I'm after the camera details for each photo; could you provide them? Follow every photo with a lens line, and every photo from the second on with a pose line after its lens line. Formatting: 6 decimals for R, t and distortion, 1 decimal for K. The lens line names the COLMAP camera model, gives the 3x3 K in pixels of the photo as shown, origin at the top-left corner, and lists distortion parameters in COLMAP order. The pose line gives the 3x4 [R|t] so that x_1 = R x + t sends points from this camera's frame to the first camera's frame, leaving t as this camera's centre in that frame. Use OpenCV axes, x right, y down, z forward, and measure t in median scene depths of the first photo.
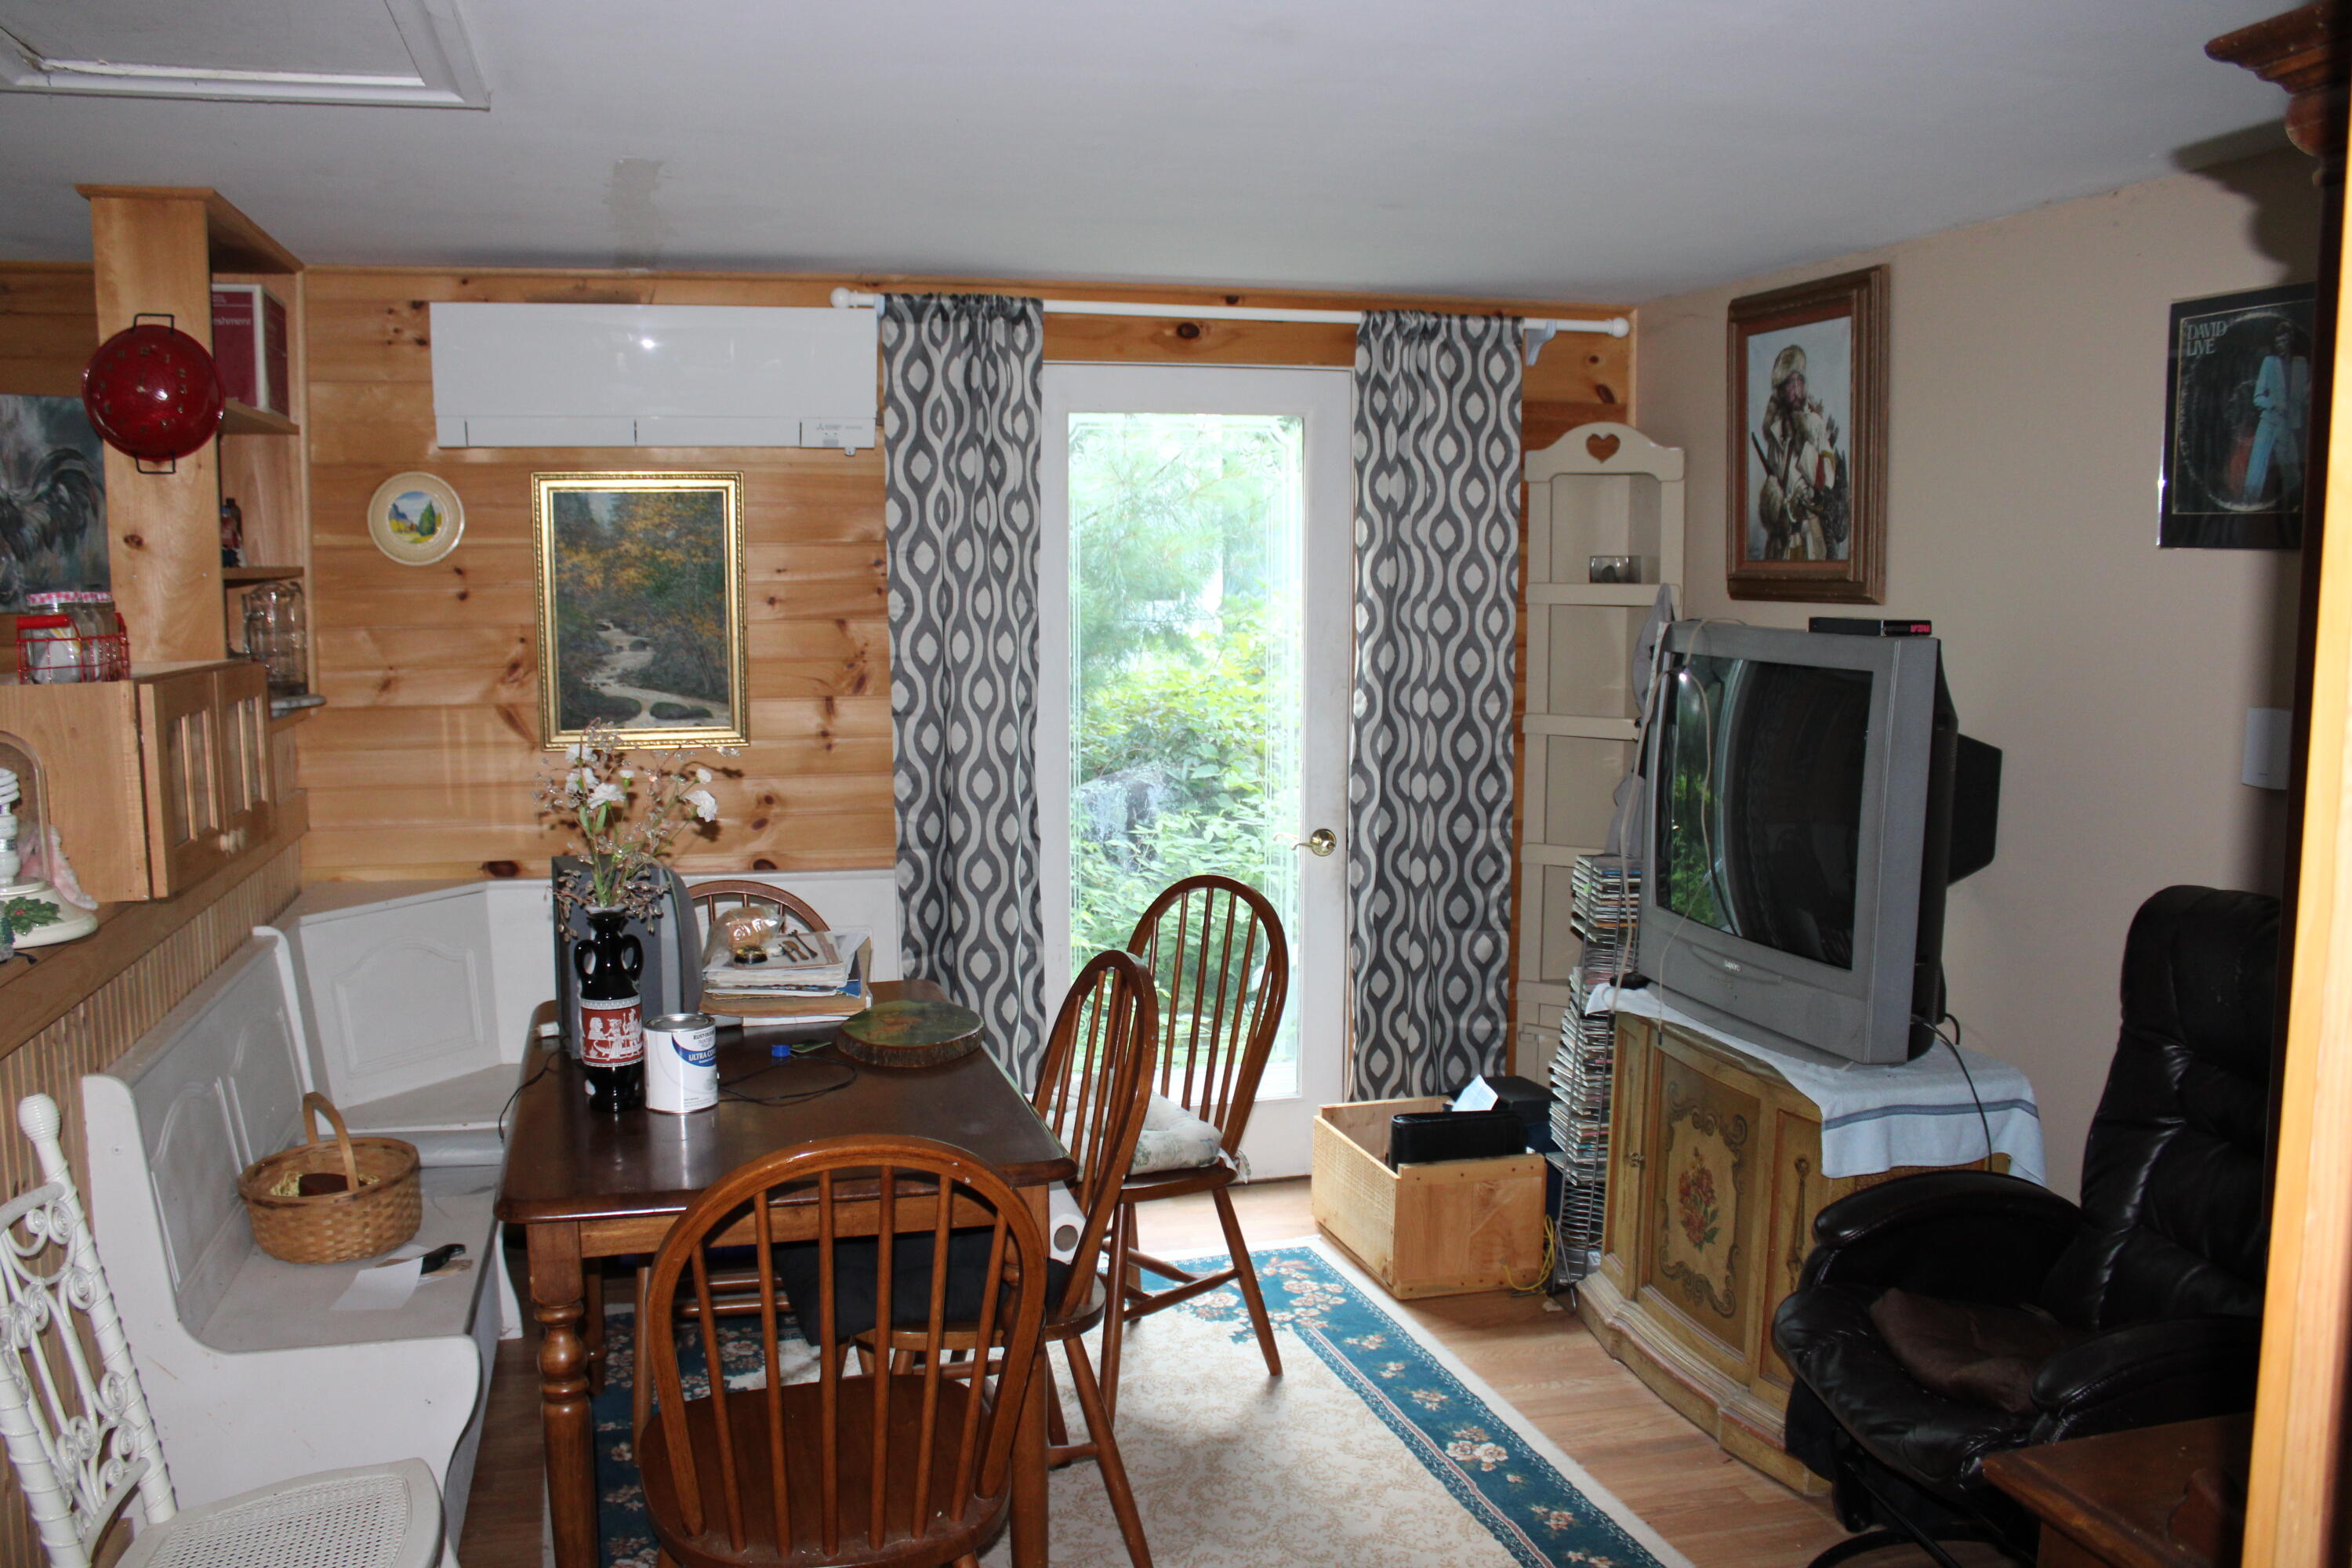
lens RADIAL K [[1967.7, 0, 1176.0], [0, 1967.7, 784.0], [0, 0, 1]] dist [-0.149056, 0.007163]
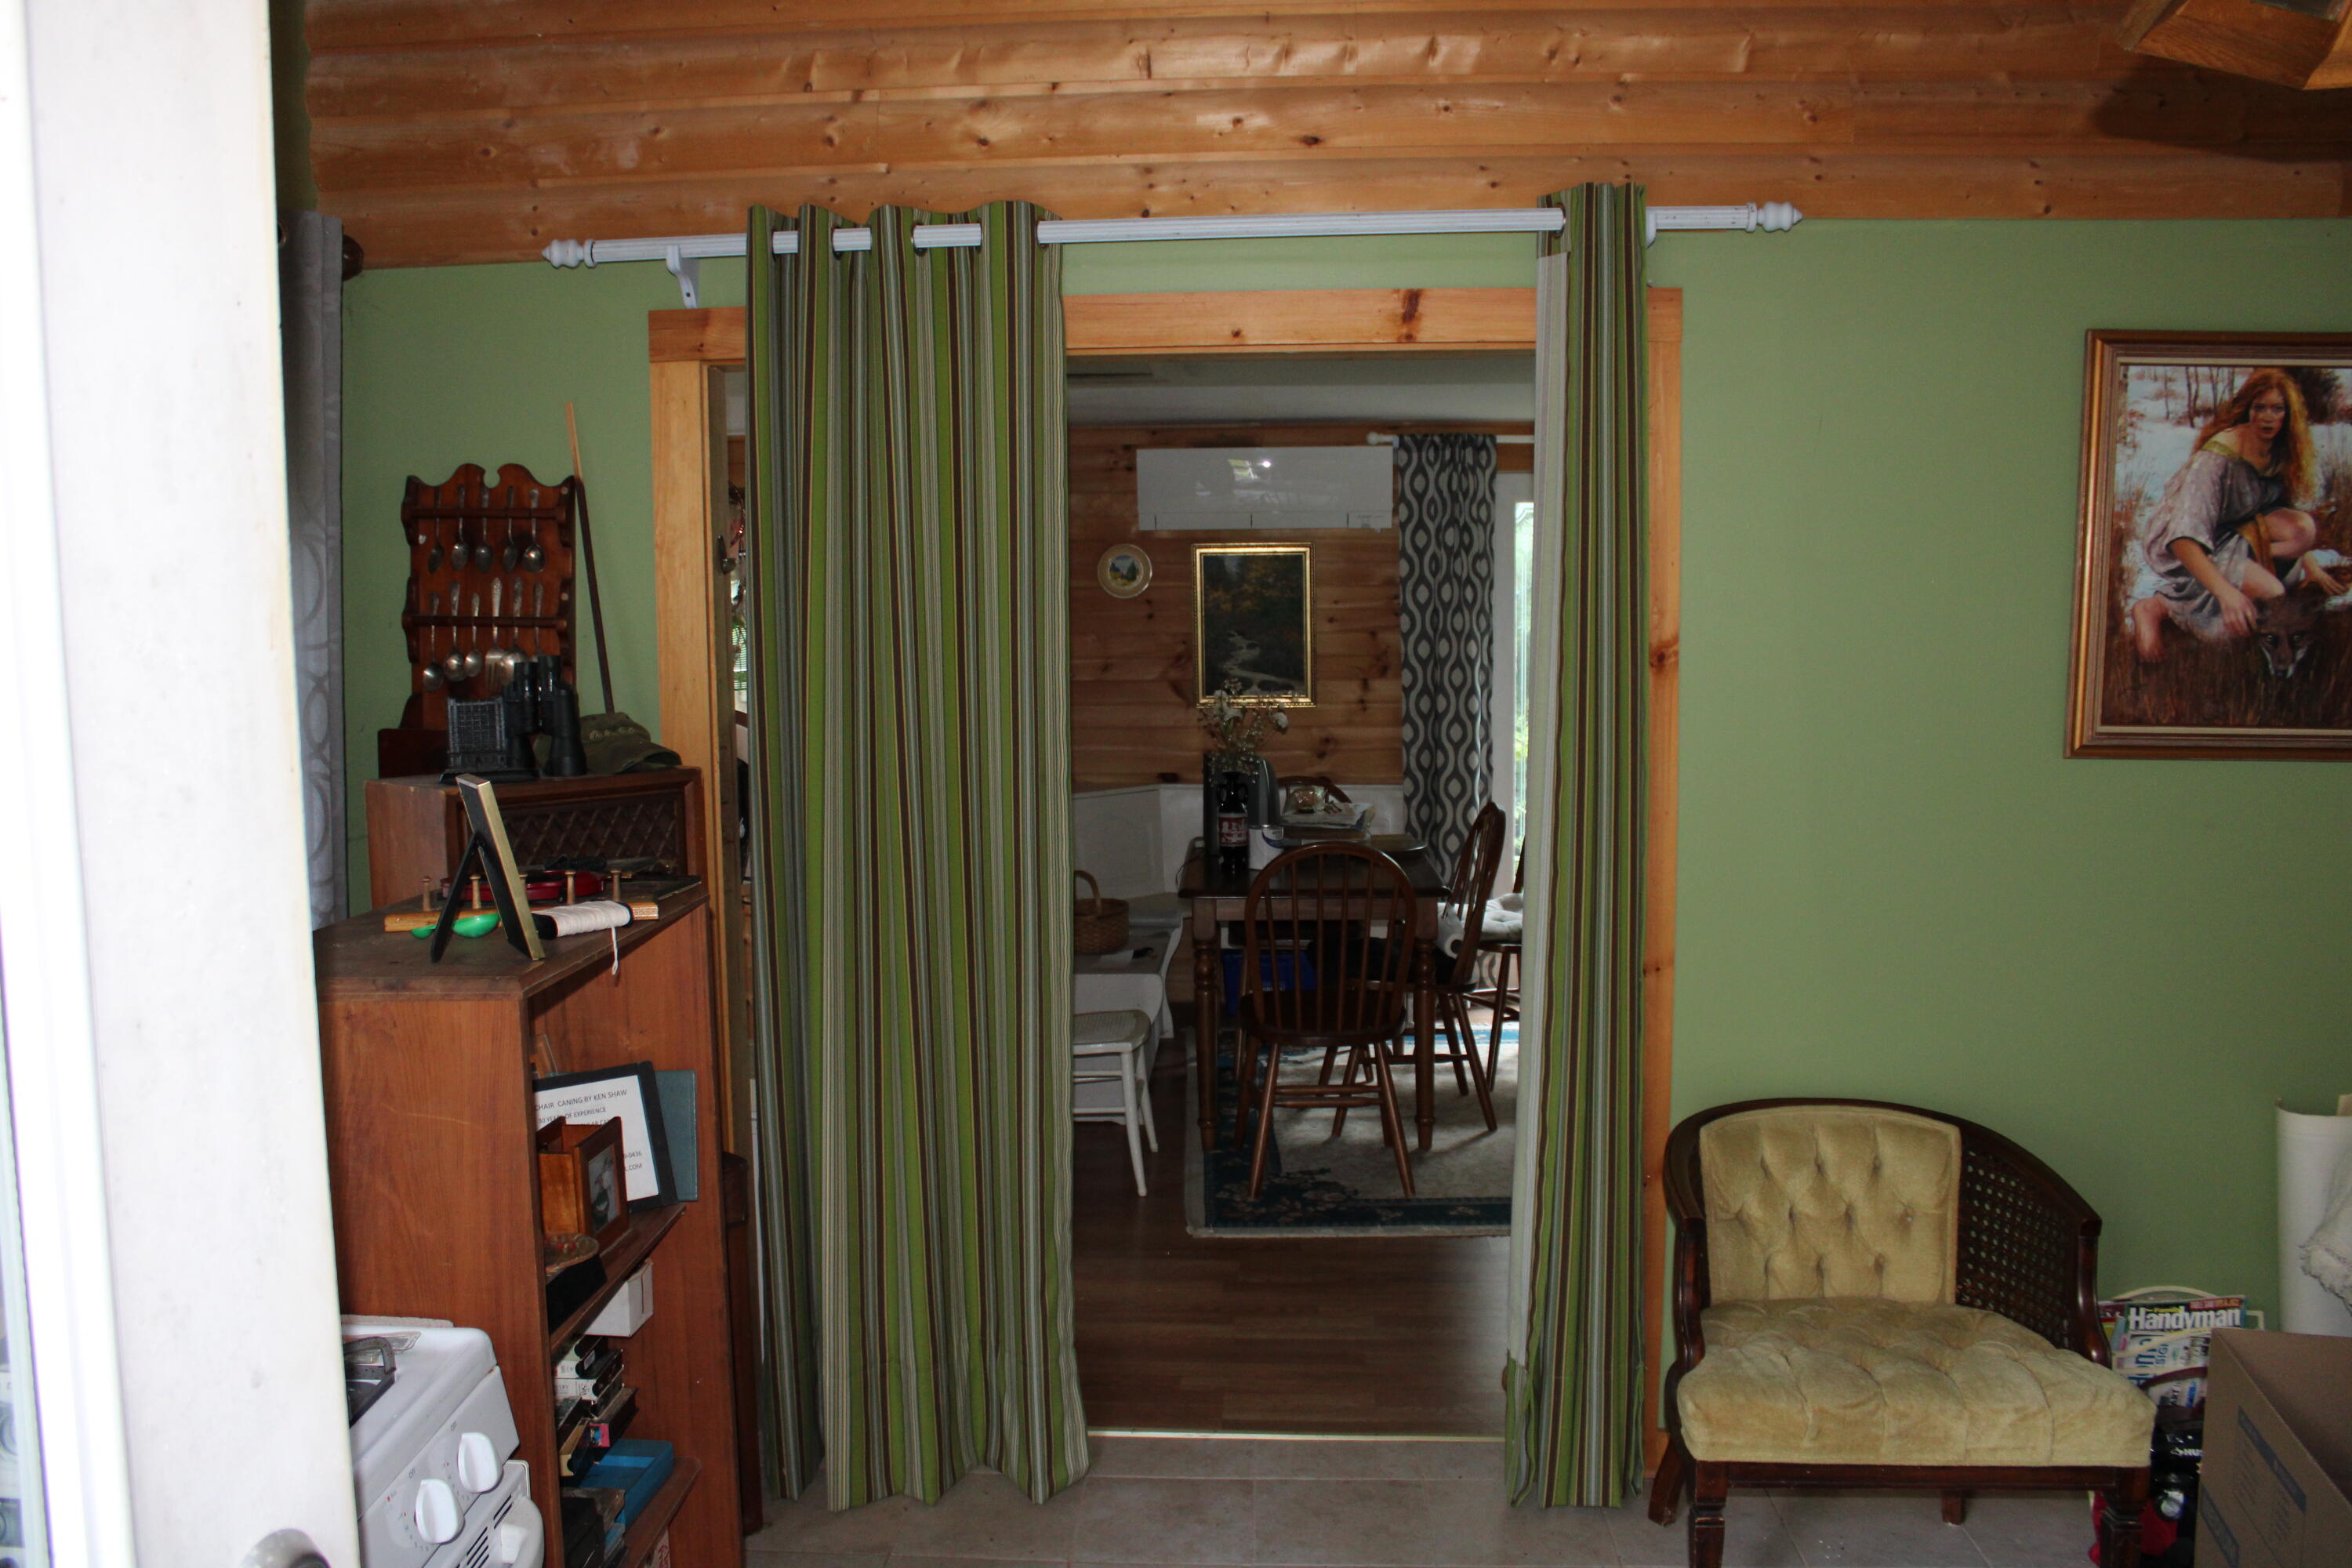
lens RADIAL K [[1967.7, 0, 1176.0], [0, 1967.7, 784.0], [0, 0, 1]] dist [-0.149056, 0.007163]
pose [[0.952588, 0.020913, -0.303545, 0.178283], [-0.024126, 0.999686, -0.006839, 0.060616], [0.303306, 0.013838, 0.952793, -0.632946]]
